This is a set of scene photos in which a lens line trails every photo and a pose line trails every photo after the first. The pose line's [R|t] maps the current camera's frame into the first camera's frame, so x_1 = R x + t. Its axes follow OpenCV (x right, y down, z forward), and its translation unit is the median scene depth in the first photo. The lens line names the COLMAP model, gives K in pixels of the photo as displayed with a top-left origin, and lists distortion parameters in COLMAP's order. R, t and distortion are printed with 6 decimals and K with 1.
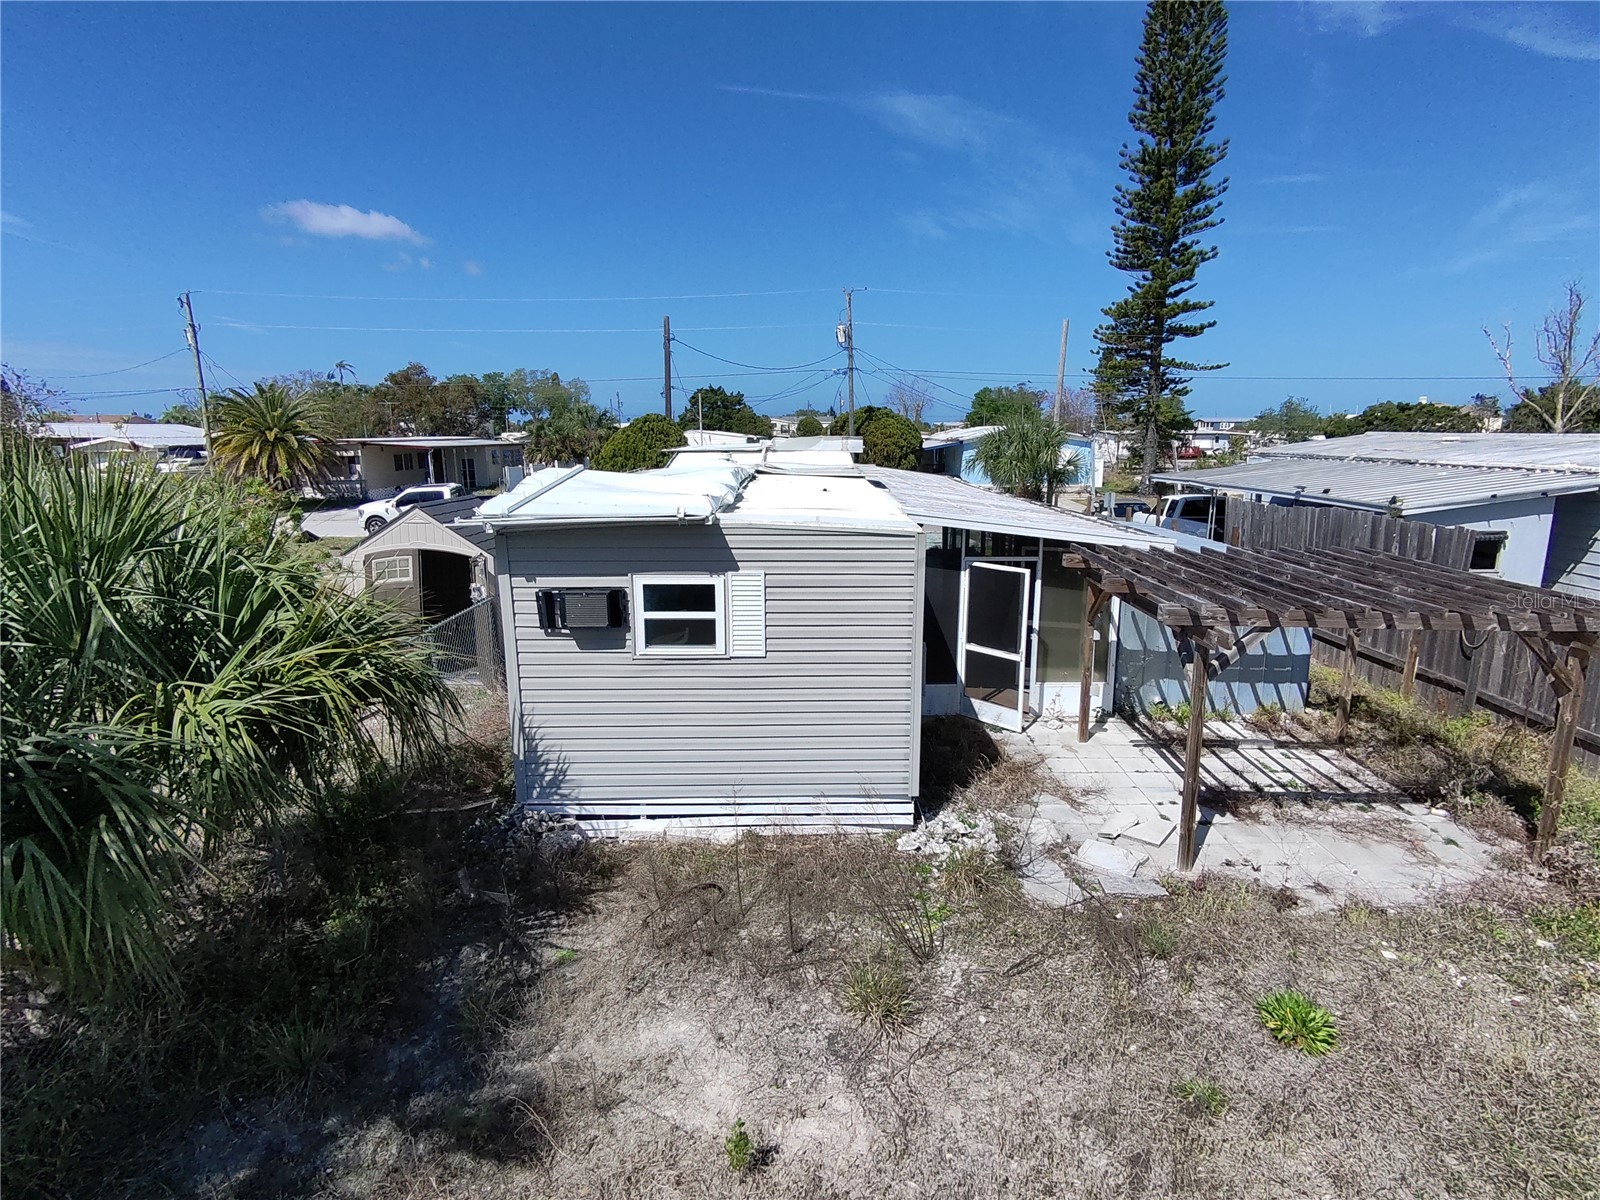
lens RADIAL K [[858.8, 0, 818.5], [0, 858.8, 608.3], [0, 0, 1]] dist [0.027099, -0.026494]
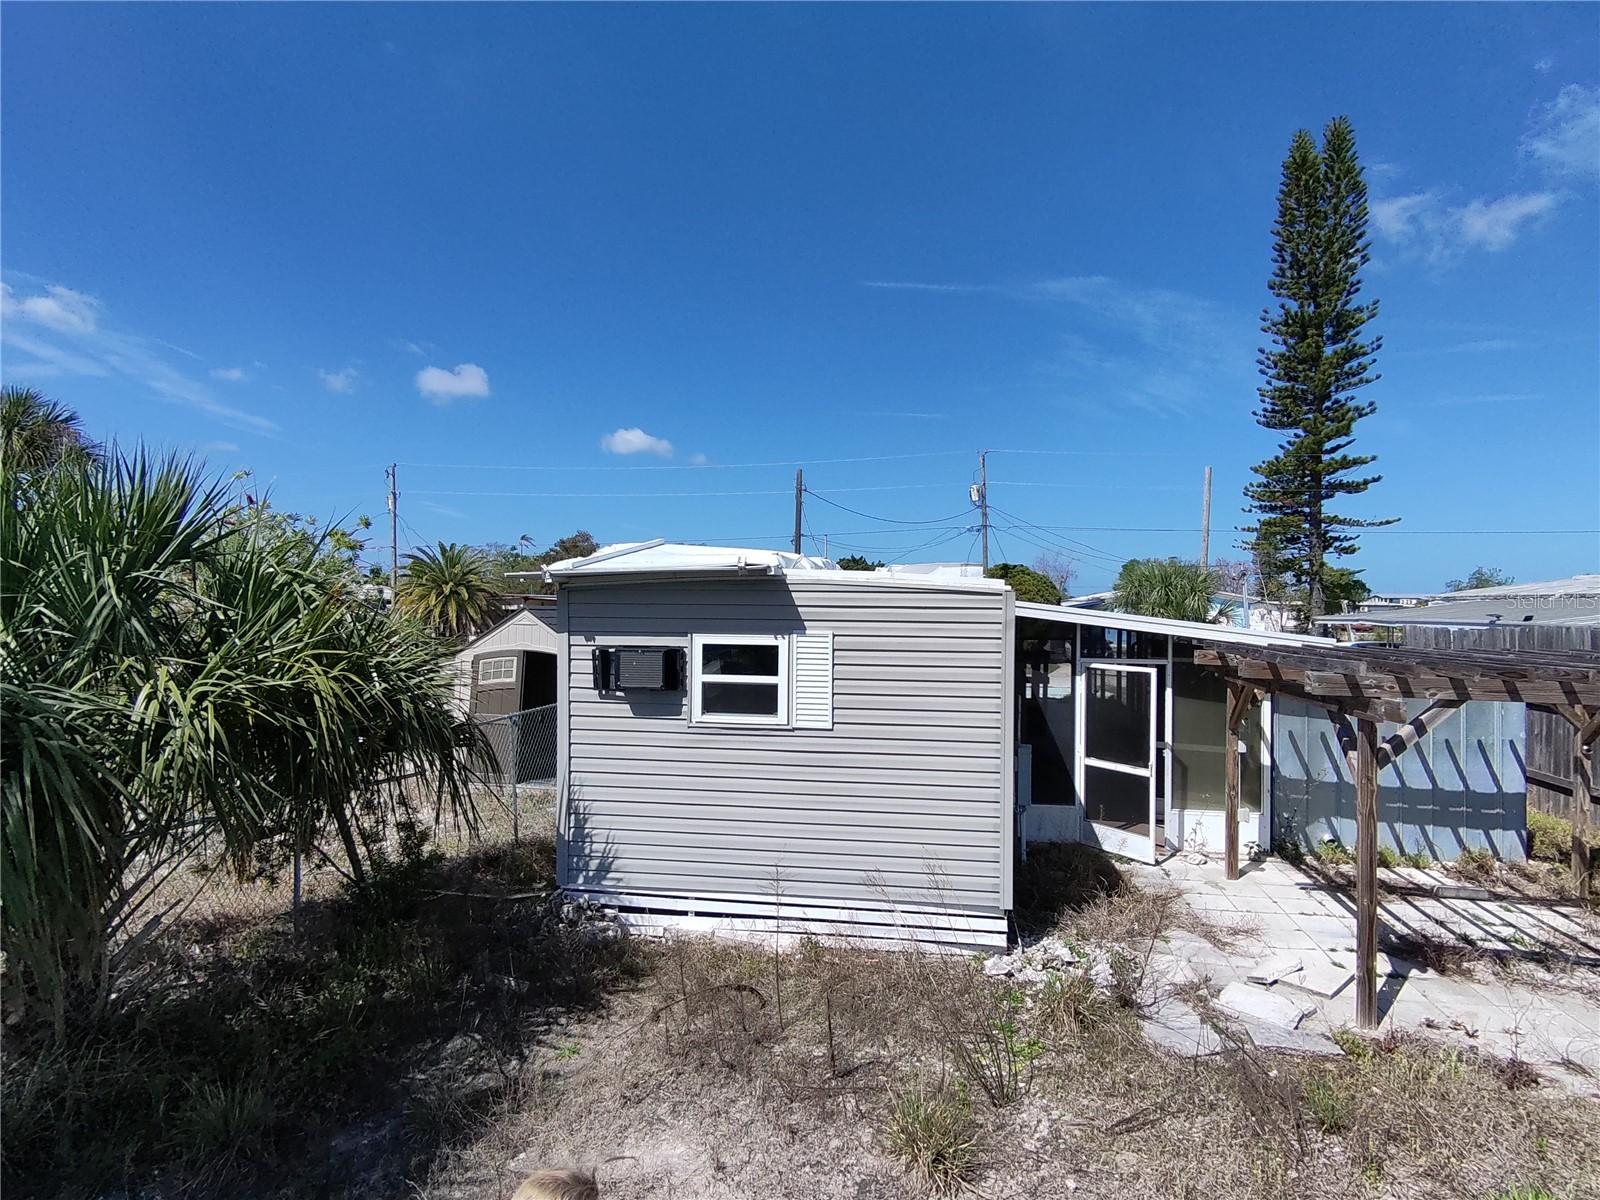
lens RADIAL K [[858.8, 0, 818.5], [0, 858.8, 608.3], [0, 0, 1]] dist [0.027099, -0.026494]
pose [[0.986134, 0.006440, -0.165828, 0.062436], [-0.039646, 0.979454, -0.197731, 0.096692], [0.161147, 0.201563, 0.966128, 0.099624]]
